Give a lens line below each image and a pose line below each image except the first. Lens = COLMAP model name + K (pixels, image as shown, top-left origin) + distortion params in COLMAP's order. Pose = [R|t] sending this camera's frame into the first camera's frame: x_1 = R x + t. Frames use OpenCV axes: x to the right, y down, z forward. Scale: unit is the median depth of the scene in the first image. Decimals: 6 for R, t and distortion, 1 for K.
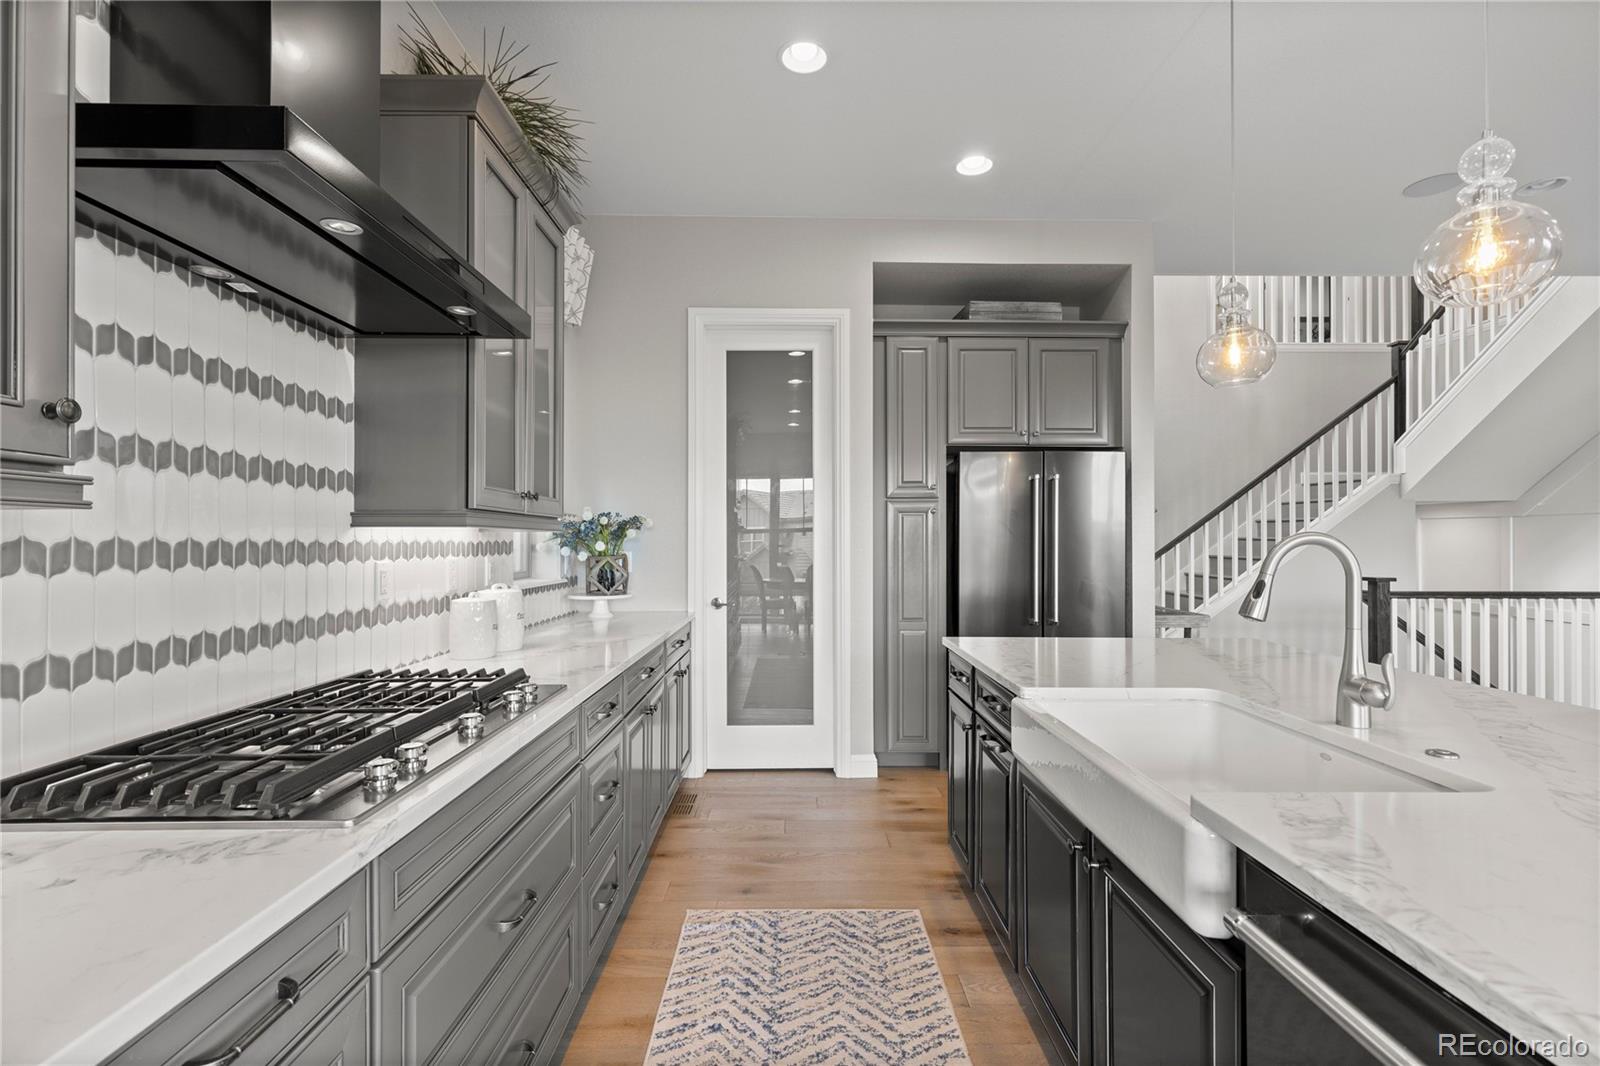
lens RADIAL K [[721.3, 0, 802.4], [0, 721.3, 534.9], [0, 0, 1]] dist [0.003328, -0.000929]
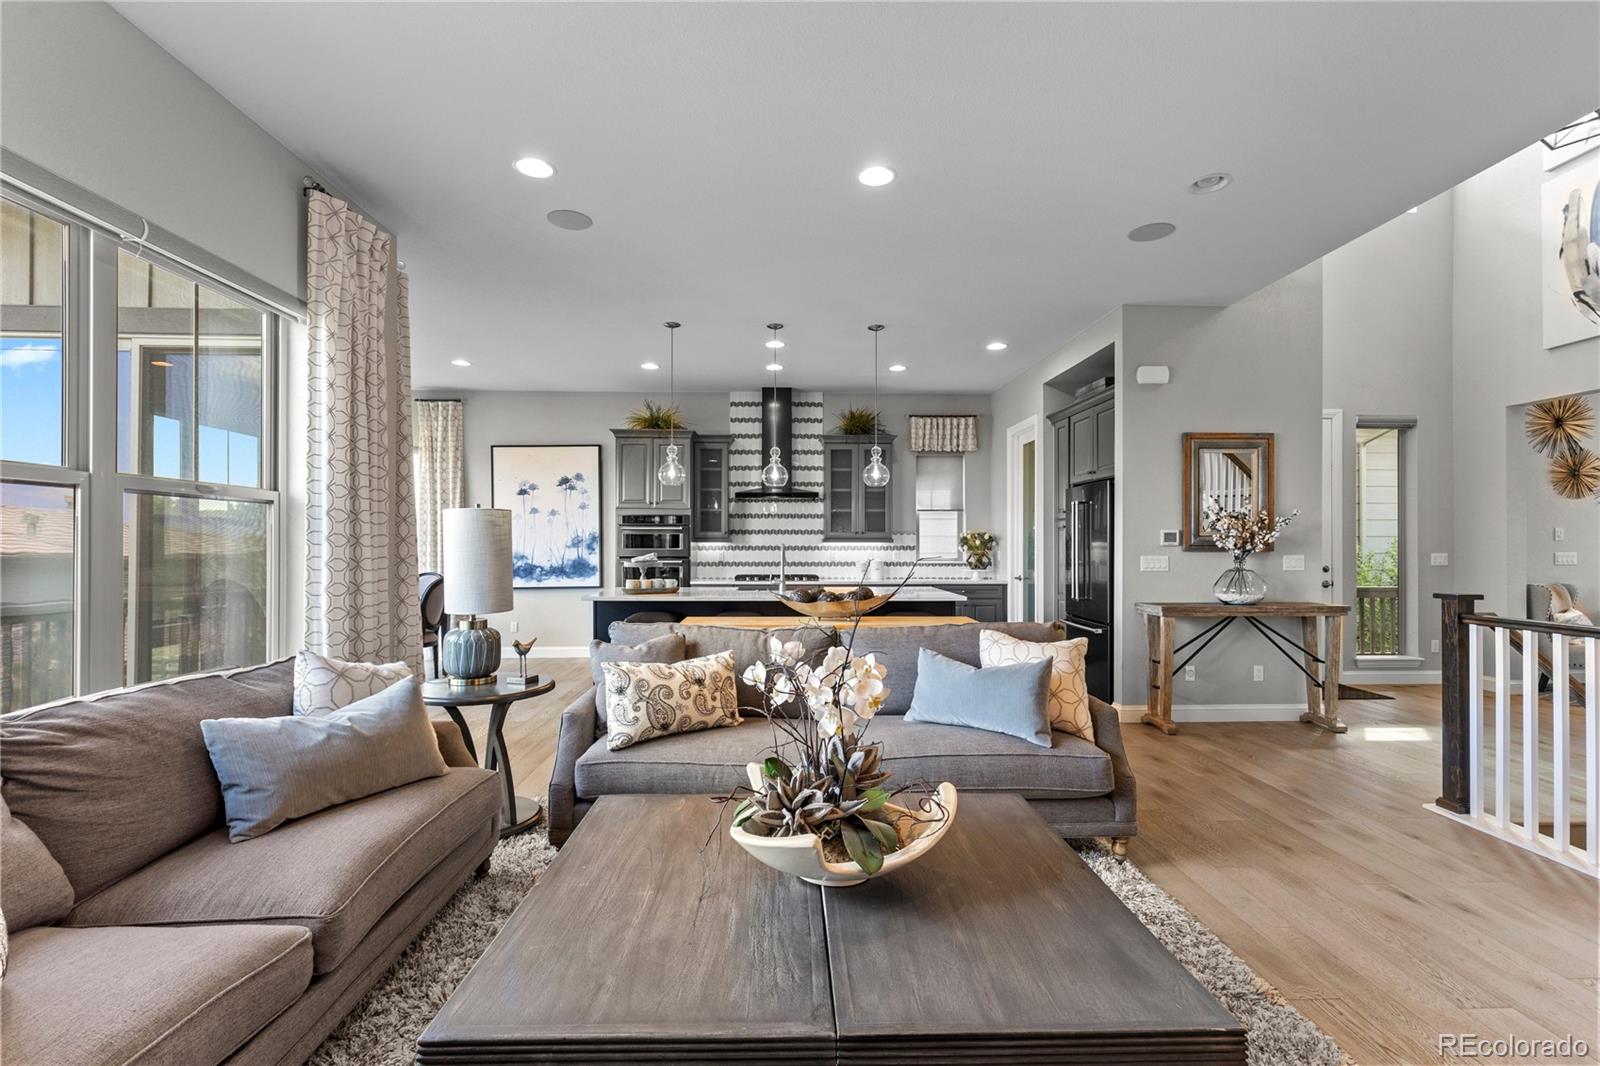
lens RADIAL K [[727.0, 0, 797.1], [0, 727.0, 542.4], [0, 0, 1]] dist [0.000031, -0.000220]
pose [[0.012020, -0.007207, -0.999902, 1.784005], [0.008061, 0.999942, -0.007110, 0.008646], [0.999895, -0.007975, 0.012077, 0.375301]]
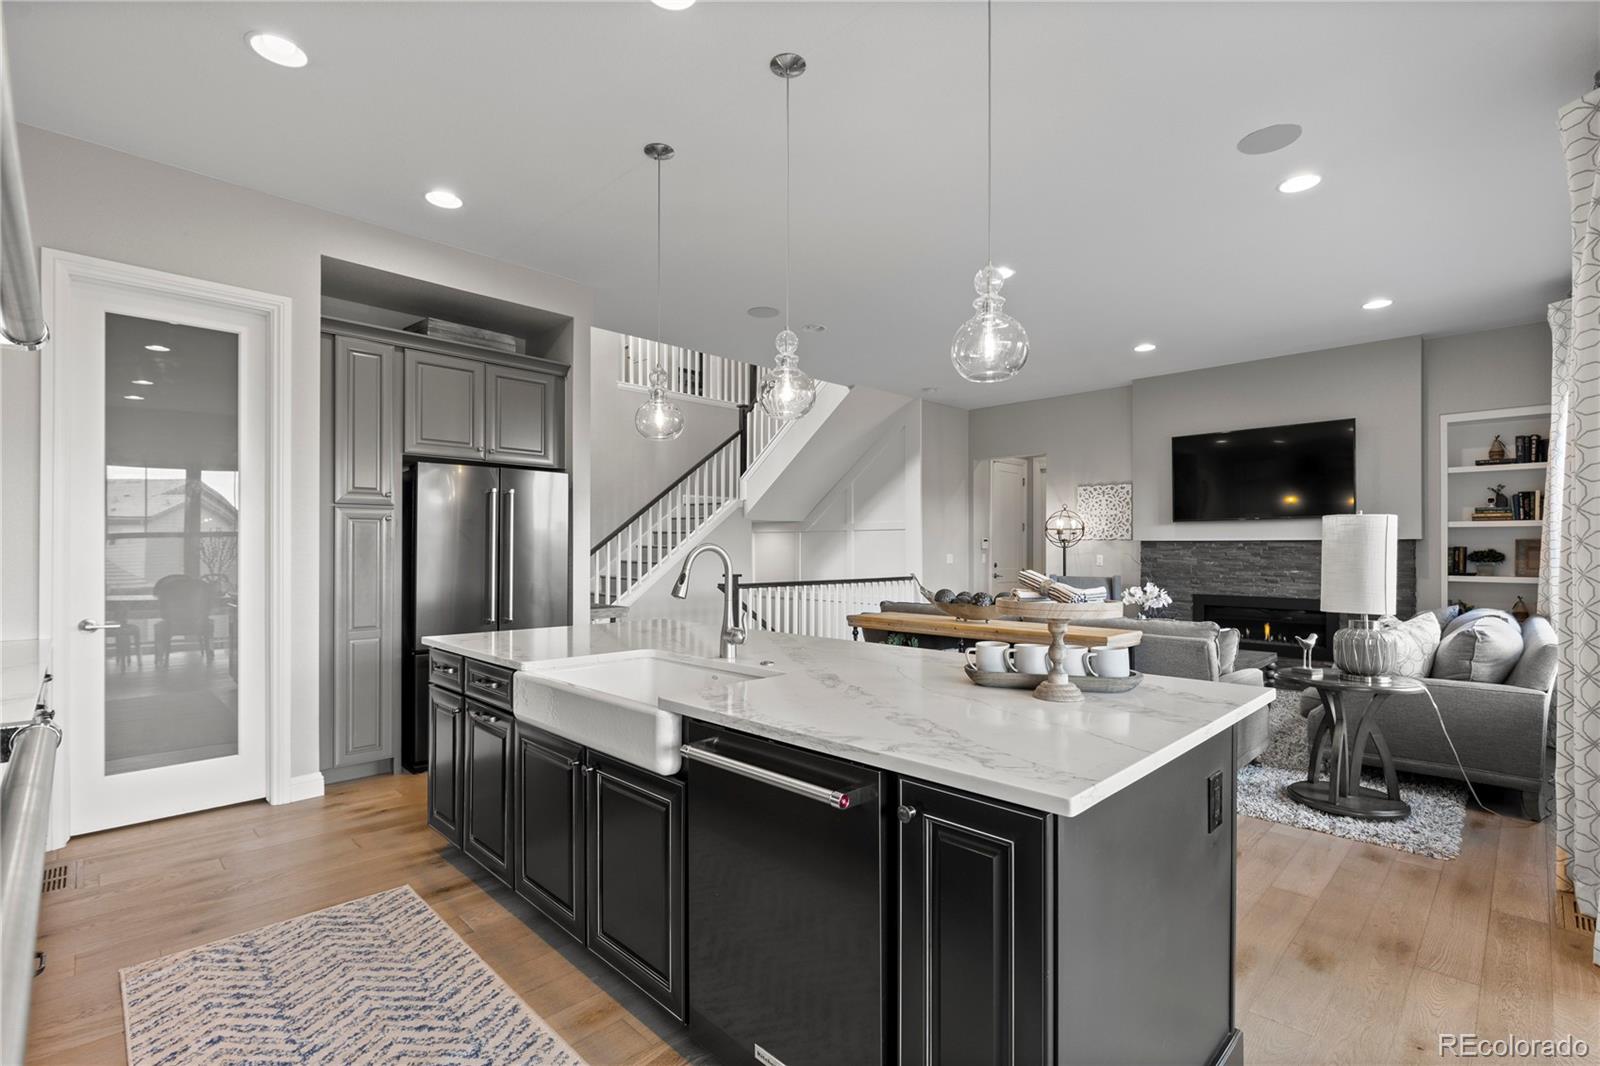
lens RADIAL K [[727.0, 0, 797.1], [0, 727.0, 542.4], [0, 0, 1]] dist [0.000031, -0.000220]
pose [[0.718579, 0.006133, 0.695418, -0.115326], [-0.006668, 0.999976, -0.001929, -0.001512], [-0.695413, -0.003251, 0.718603, -0.126252]]
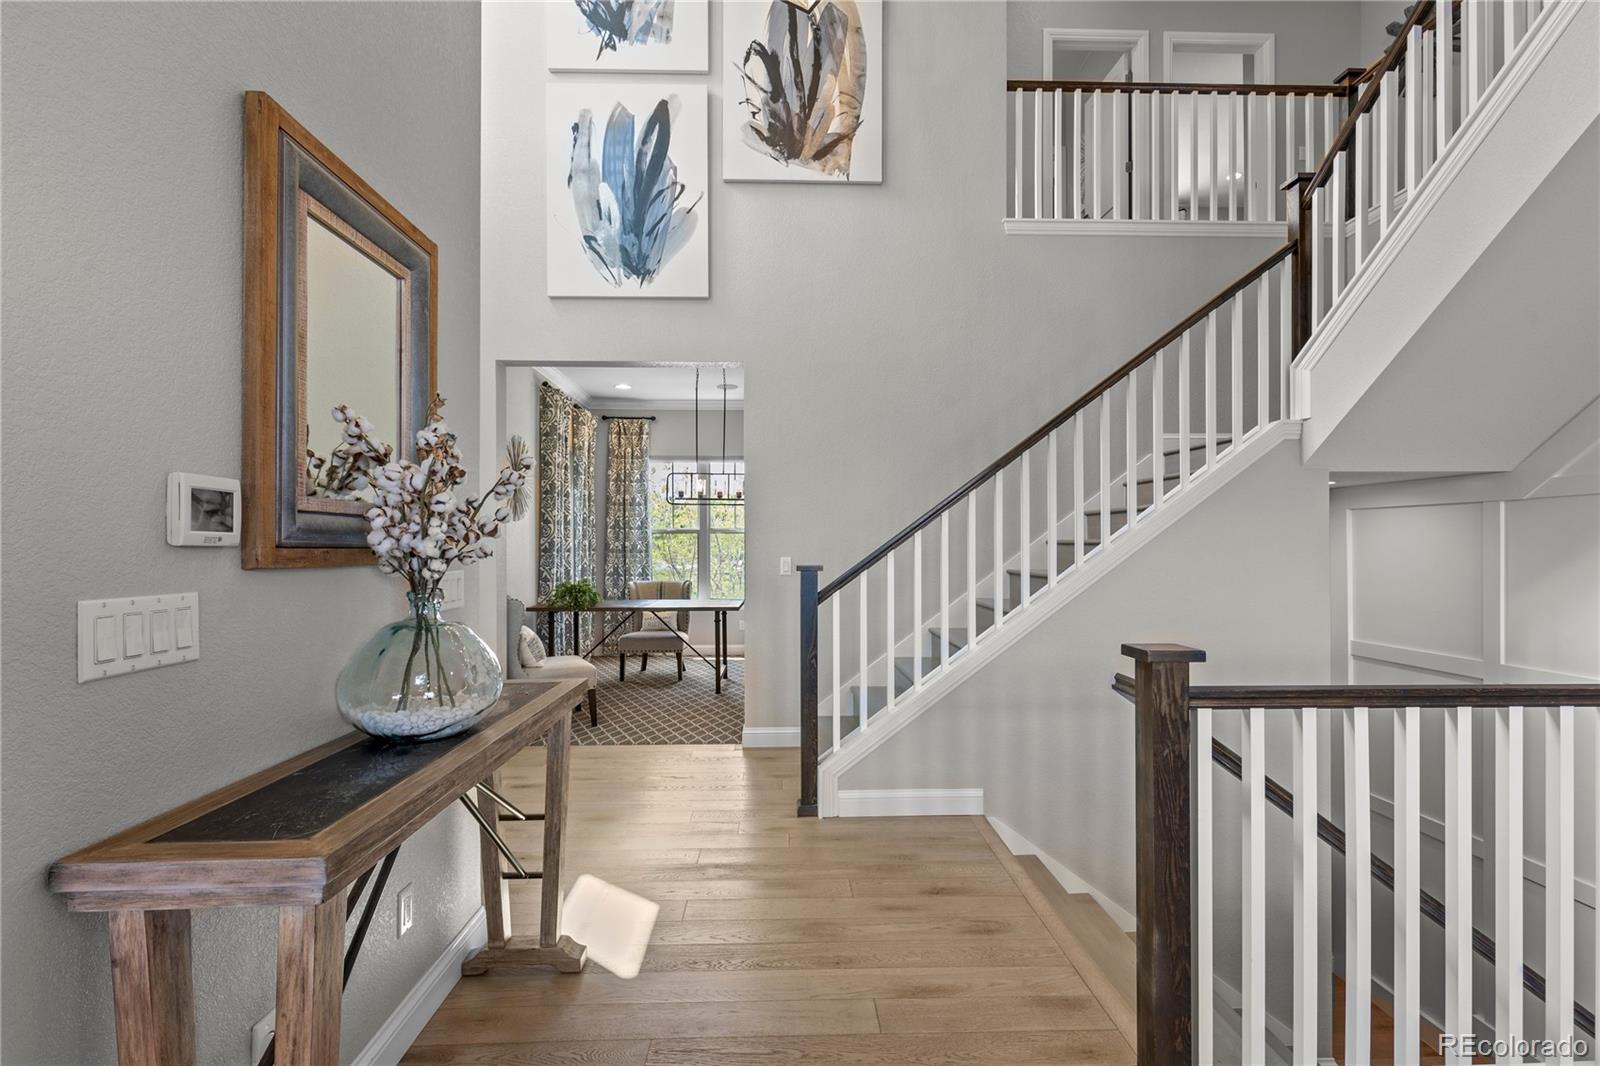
lens RADIAL K [[709.9, 0, 798.8], [0, 709.9, 548.1], [0, 0, 1]] dist [0.000182, -0.000077]
pose [[0.999944, -0.003326, 0.009998, 0.729605], [0.003234, 0.999953, 0.009141, 0.008745], [-0.010028, -0.009109, 0.999908, 0.775362]]
